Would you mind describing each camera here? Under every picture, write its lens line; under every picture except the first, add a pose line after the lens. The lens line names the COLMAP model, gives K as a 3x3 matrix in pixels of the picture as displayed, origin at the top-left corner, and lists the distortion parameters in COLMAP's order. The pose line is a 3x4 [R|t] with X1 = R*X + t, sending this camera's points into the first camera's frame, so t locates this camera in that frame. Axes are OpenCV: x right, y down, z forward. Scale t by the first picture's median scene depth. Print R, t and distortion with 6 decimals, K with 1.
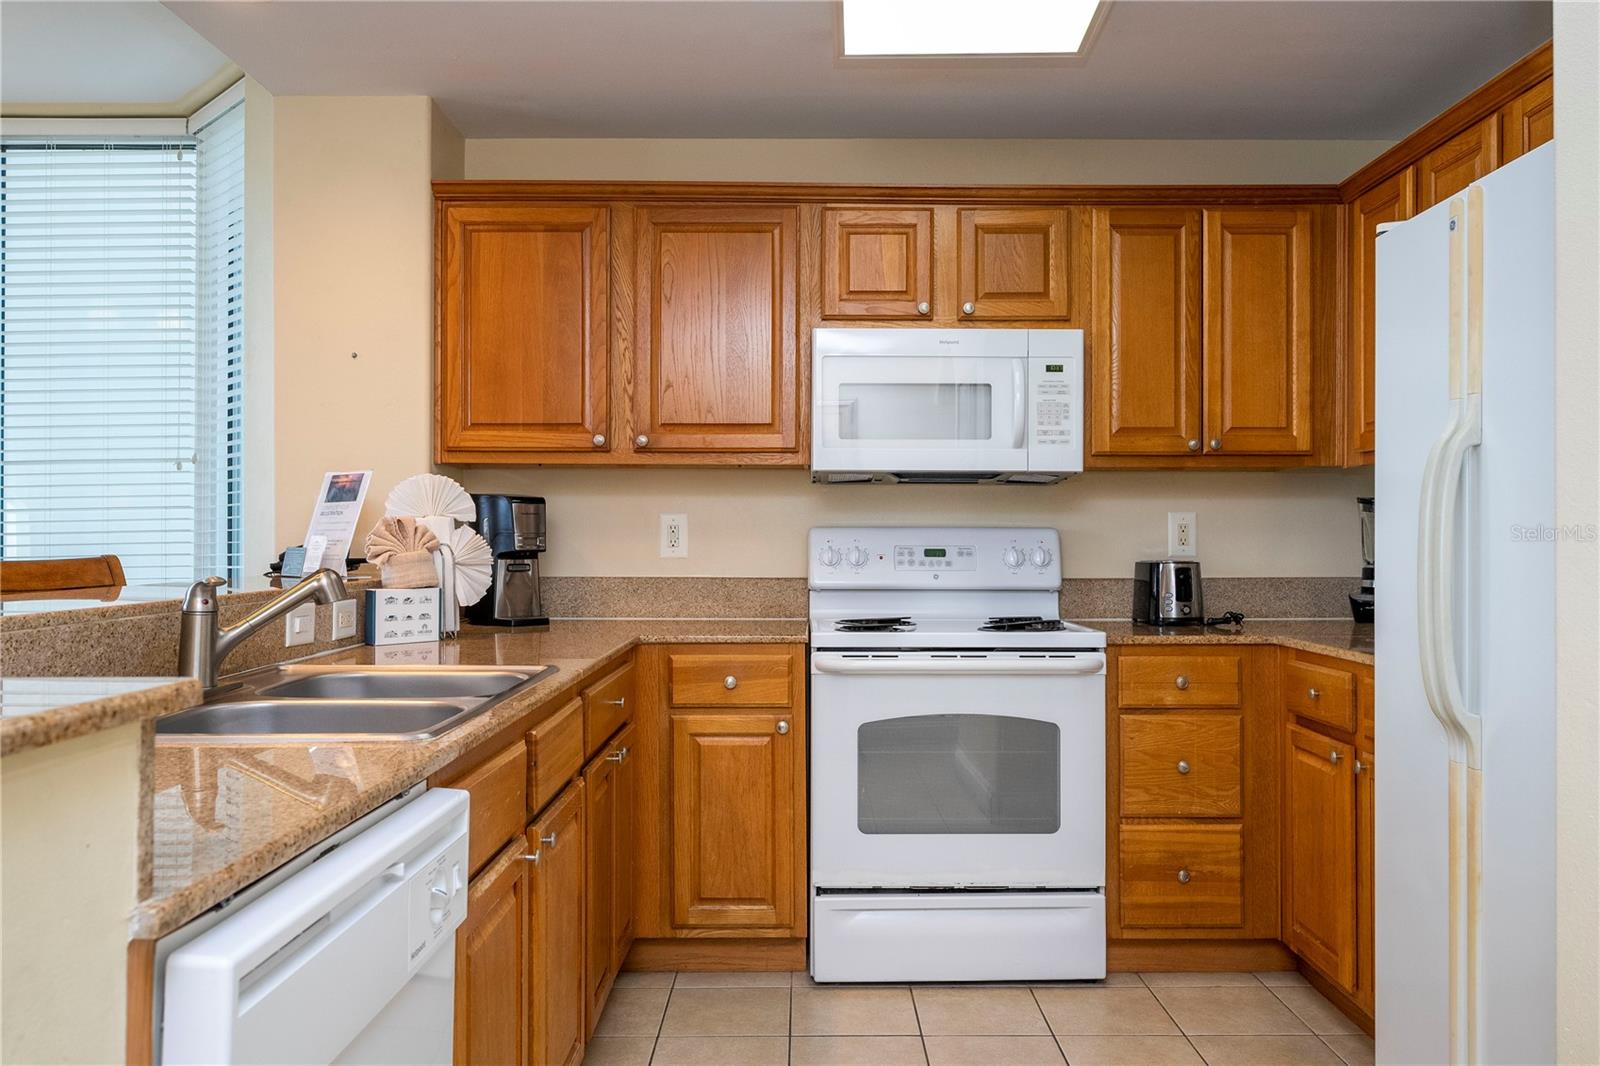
lens RADIAL K [[1221.9, 0, 807.1], [0, 1221.9, 533.4], [0, 0, 1]] dist [0.001591, 0.000655]
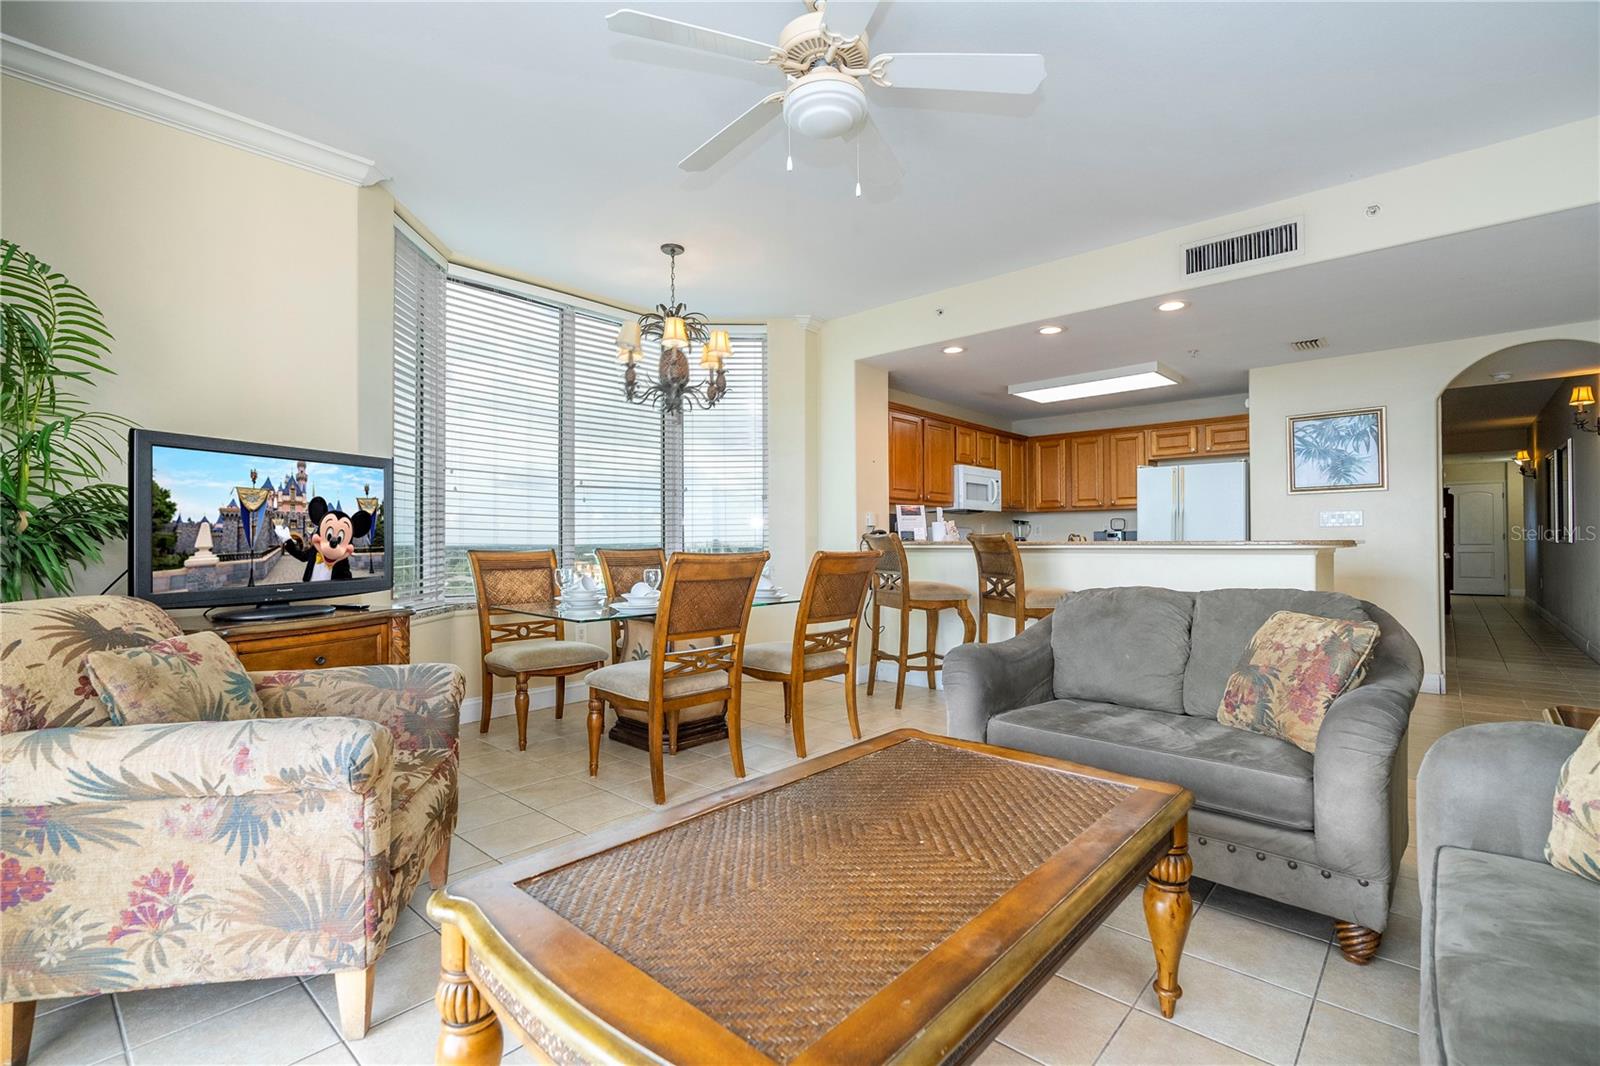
lens RADIAL K [[723.0, 0, 805.0], [0, 723.0, 532.6], [0, 0, 1]] dist [-0.000122, 0.001020]
pose [[0.616186, 0.000084, 0.787601, -1.721884], [0.004270, 0.999985, -0.003448, 0.013323], [-0.787589, 0.005488, 0.616176, 0.175161]]
